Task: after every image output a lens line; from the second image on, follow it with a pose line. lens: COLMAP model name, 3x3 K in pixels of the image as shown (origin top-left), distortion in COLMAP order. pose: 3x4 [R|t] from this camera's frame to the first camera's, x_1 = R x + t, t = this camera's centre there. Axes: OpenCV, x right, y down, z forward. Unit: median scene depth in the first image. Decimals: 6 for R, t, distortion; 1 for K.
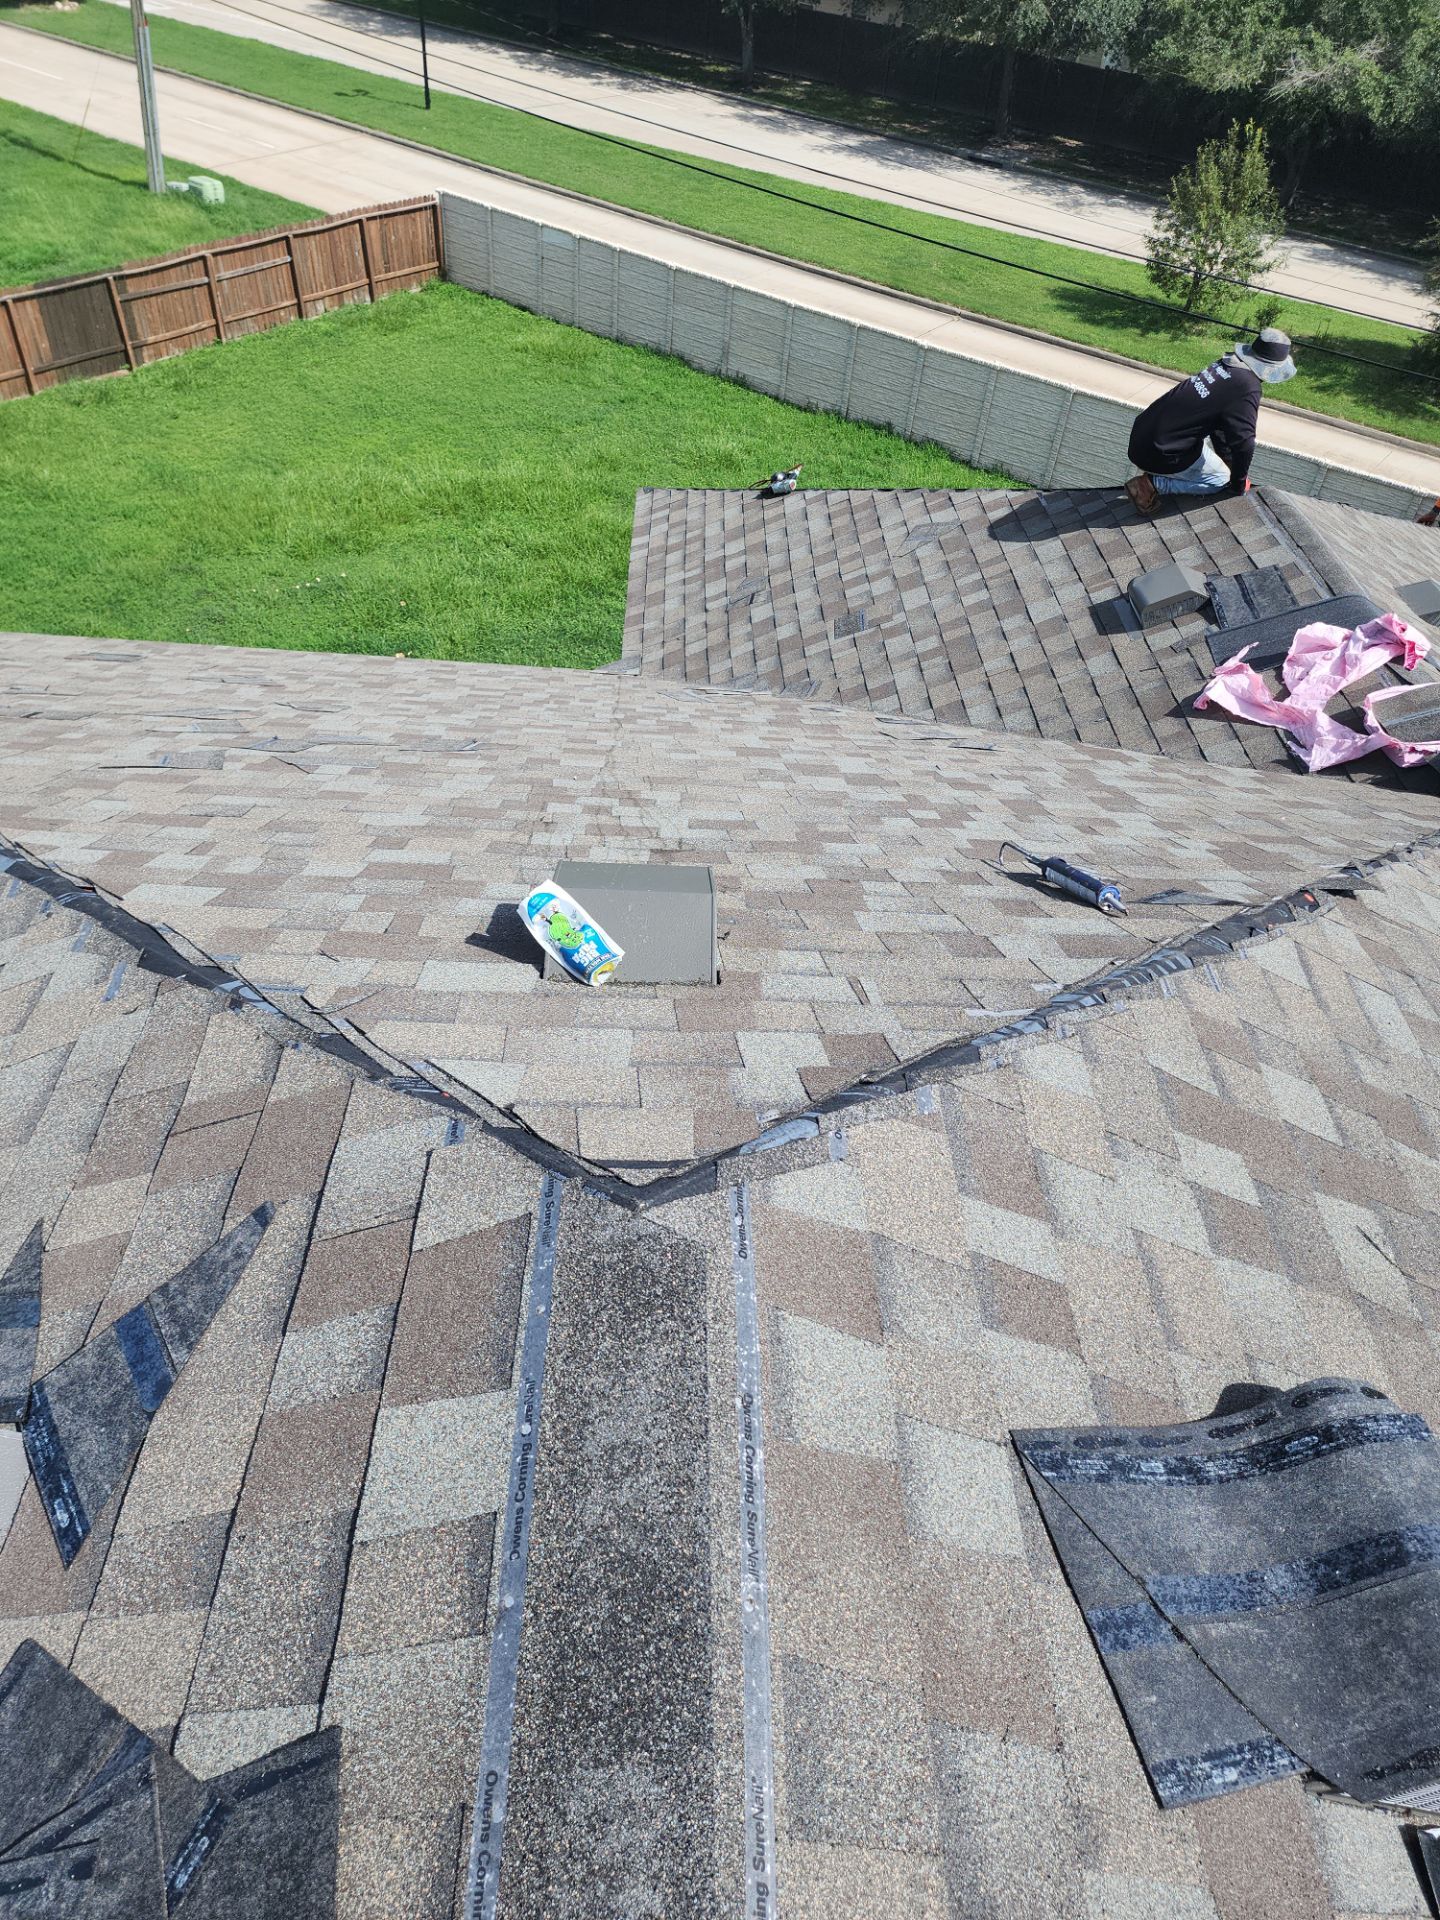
lens RADIAL K [[1271.8, 0, 725.4], [0, 1271.8, 960.3], [0, 0, 1]] dist [0.071677, -0.066376]
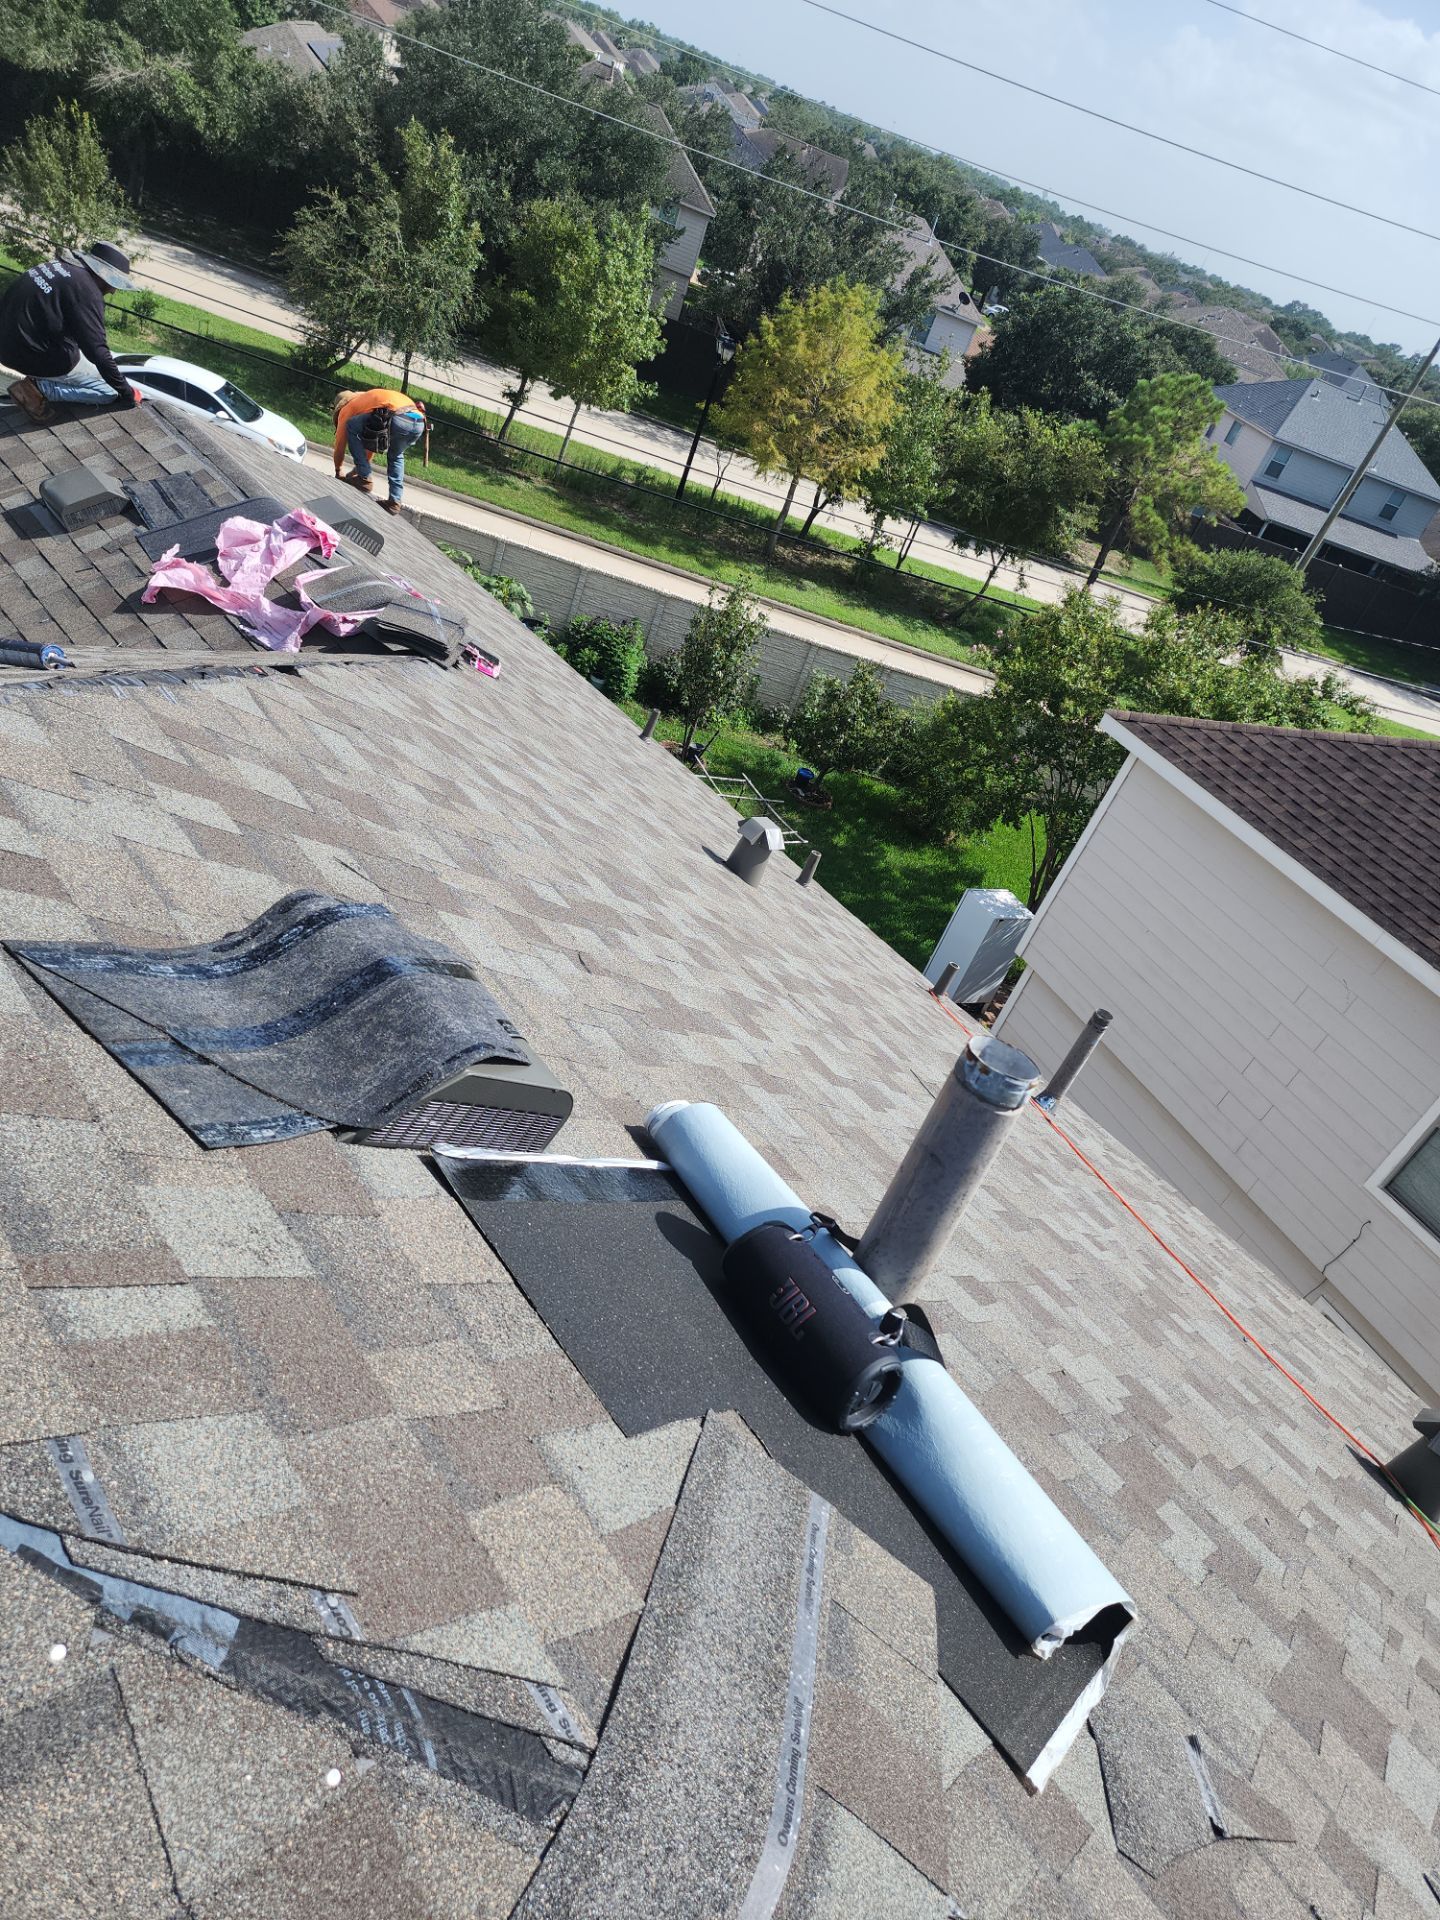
lens RADIAL K [[1260.5, 0, 740.3], [0, 1260.5, 933.5], [0, 0, 1]] dist [0.065294, -0.048336]
pose [[0.728087, -0.207452, 0.653339, -0.003777], [0.225163, 0.972599, 0.057901, 0.100865], [-0.647449, 0.104951, 0.754848, -0.036824]]
